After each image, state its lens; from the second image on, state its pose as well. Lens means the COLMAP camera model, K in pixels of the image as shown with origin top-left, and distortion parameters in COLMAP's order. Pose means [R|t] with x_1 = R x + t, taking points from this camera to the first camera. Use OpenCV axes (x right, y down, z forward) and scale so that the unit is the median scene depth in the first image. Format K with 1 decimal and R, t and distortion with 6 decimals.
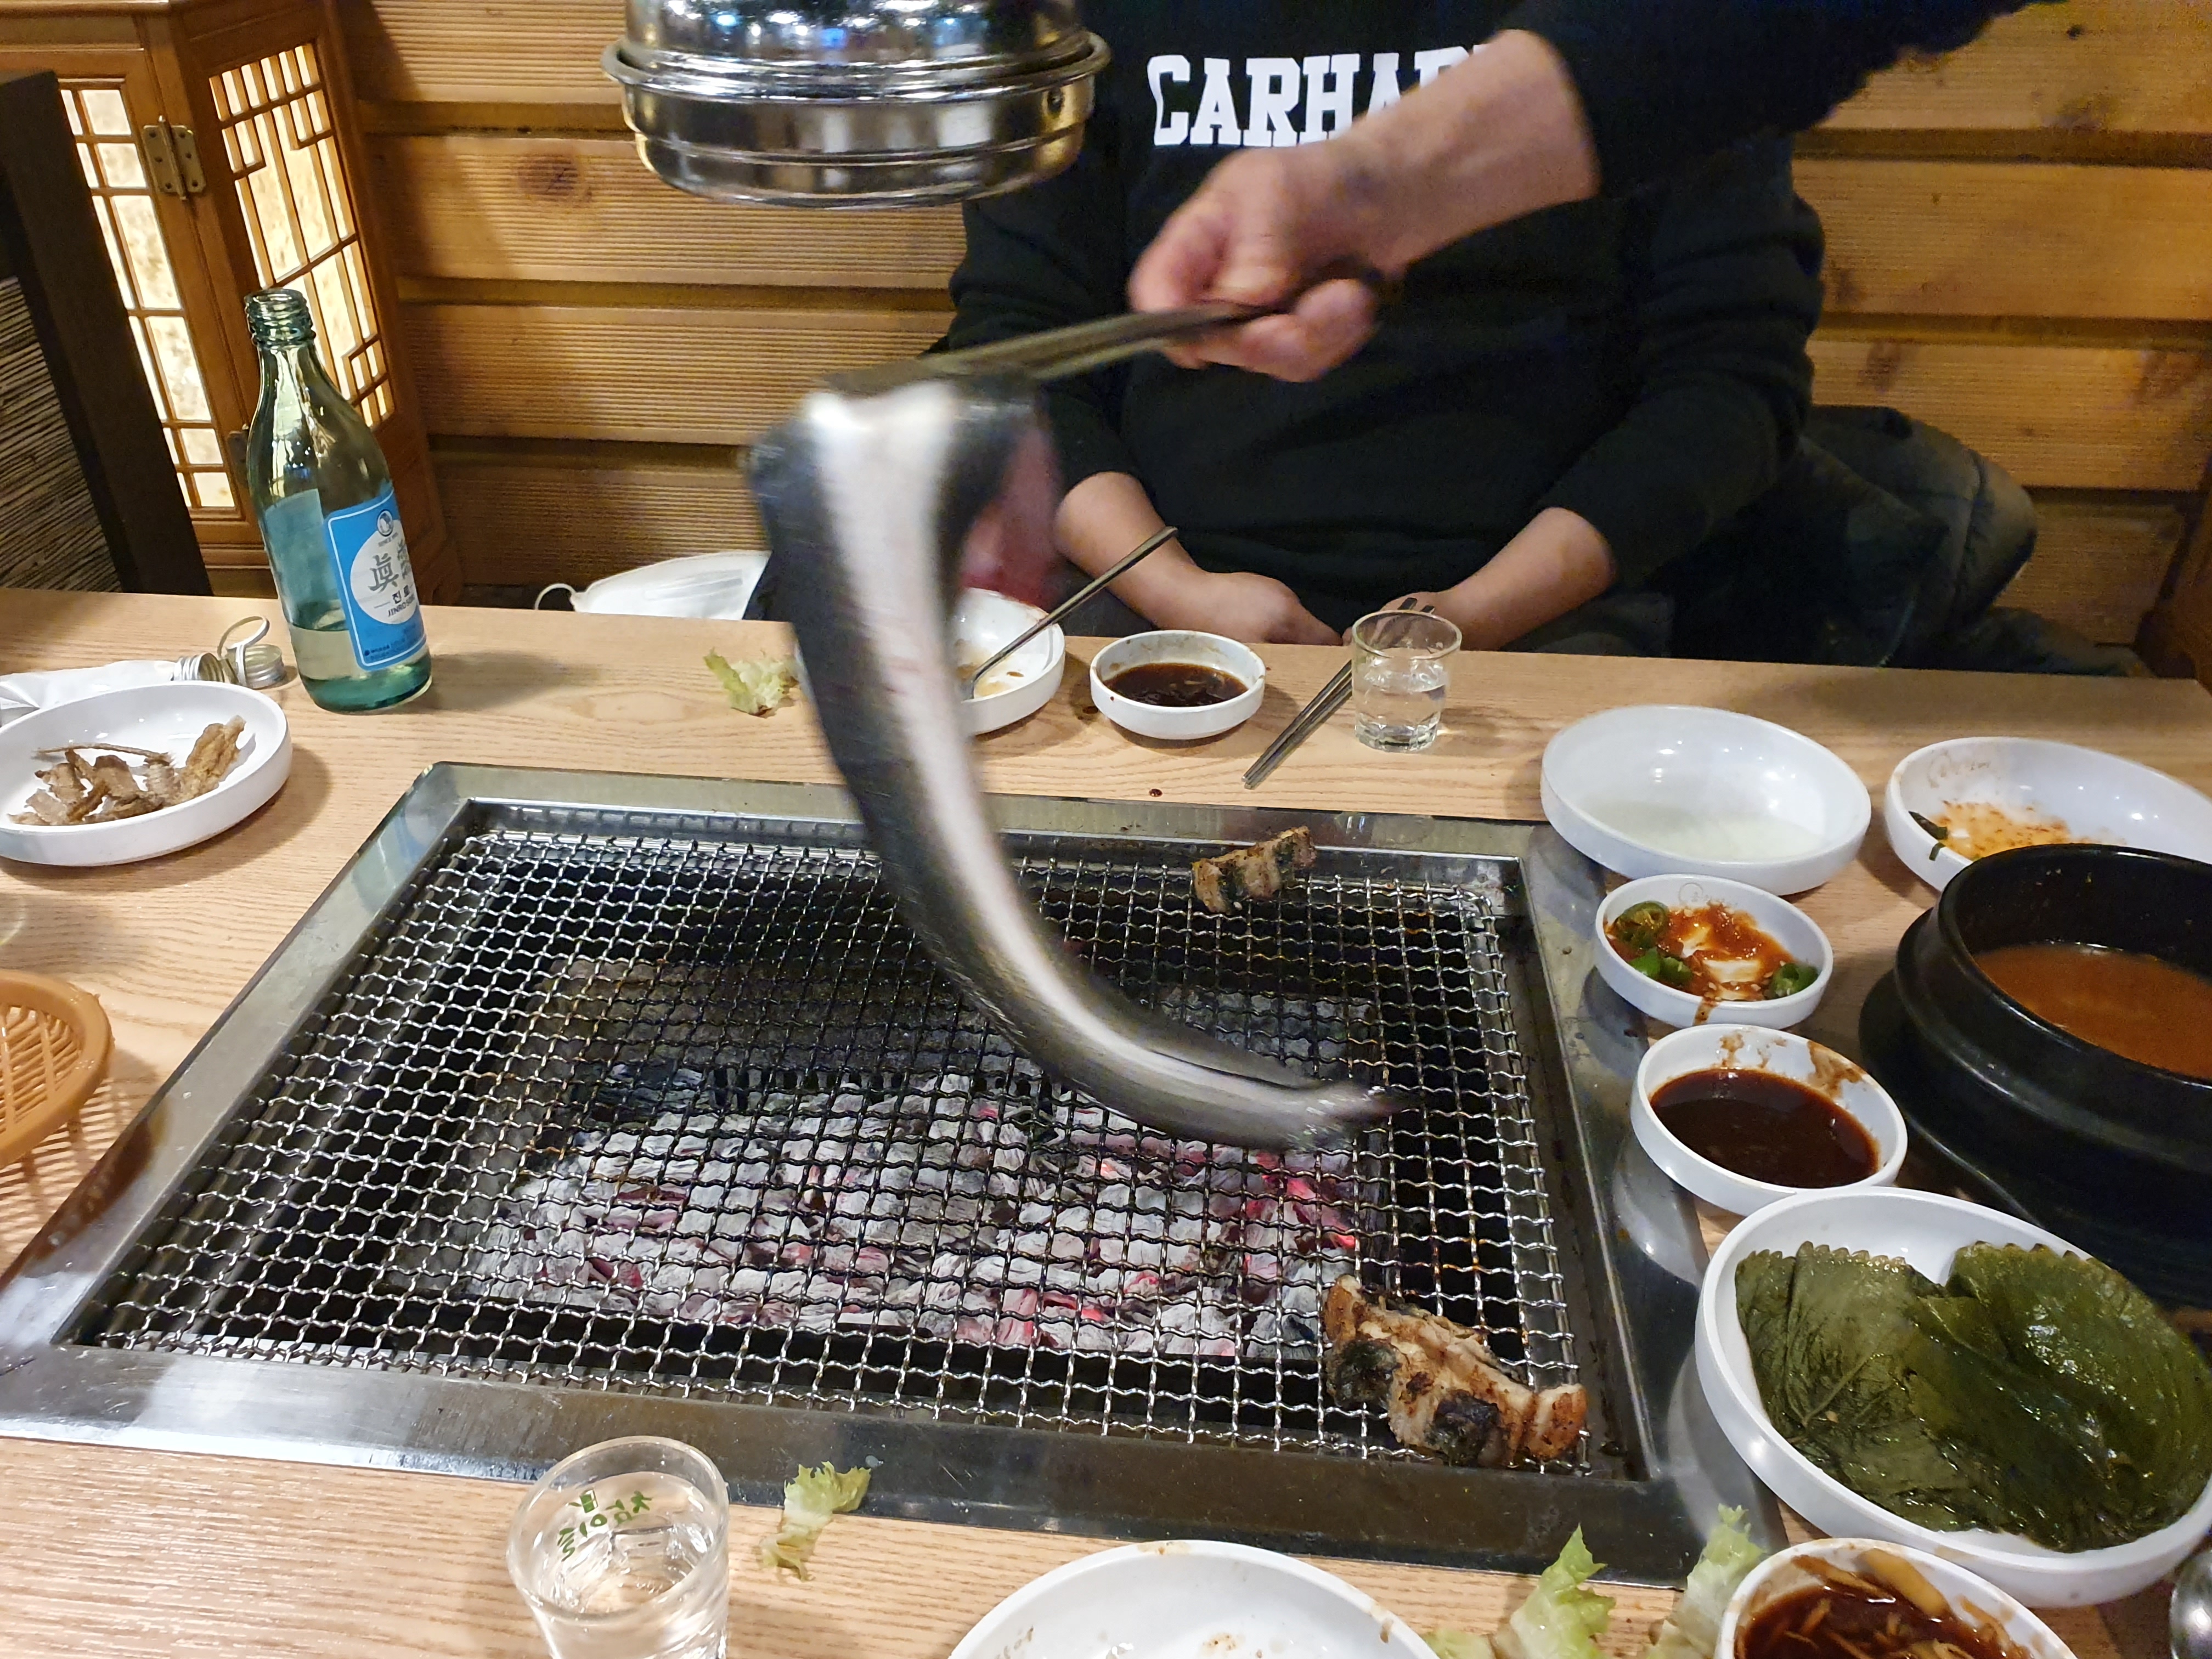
lens RADIAL K [[1684.7, 0, 1036.1], [0, 1684.7, 831.5], [0, 0, 1]] dist [0.012505, -0.001785]
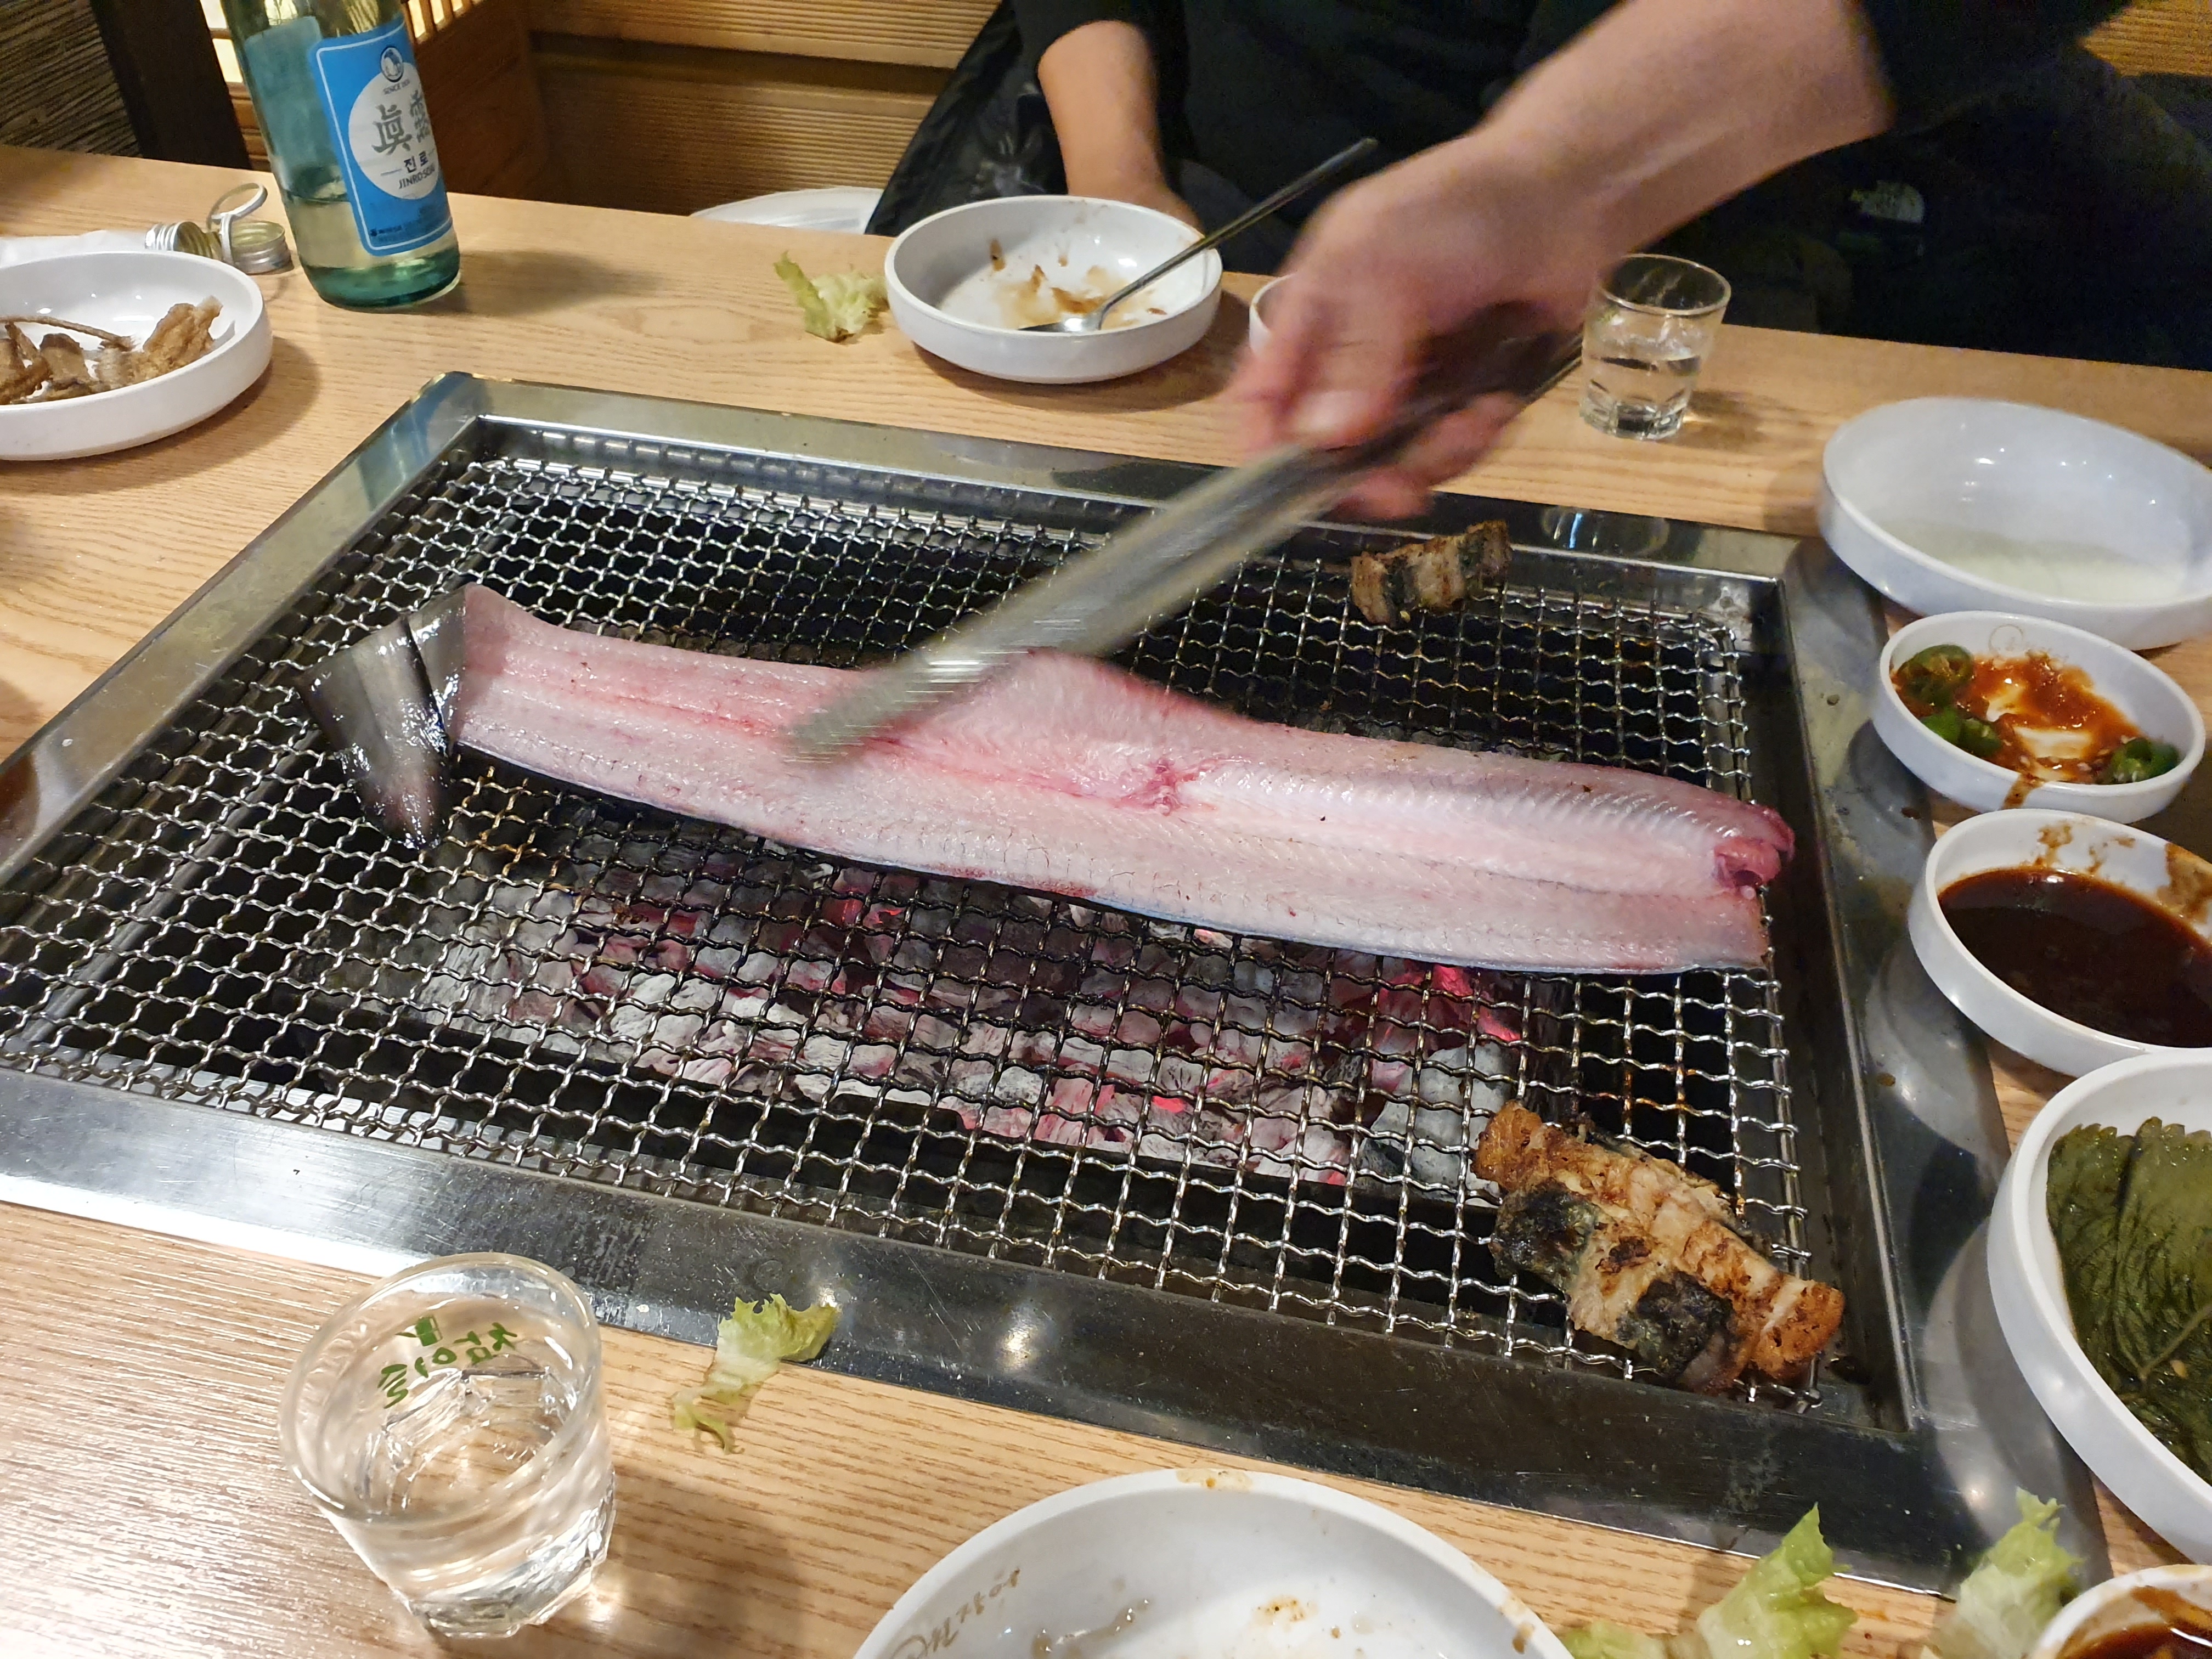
lens RADIAL K [[1658.5, 0, 1106.0], [0, 1658.5, 829.5], [0, 0, 1]] dist [0.010250, -0.001181]
pose [[0.995544, 0.082168, -0.046271, 0.029136], [-0.073875, 0.984532, 0.158871, 0.036592], [0.058609, -0.154745, 0.986214, 0.256398]]
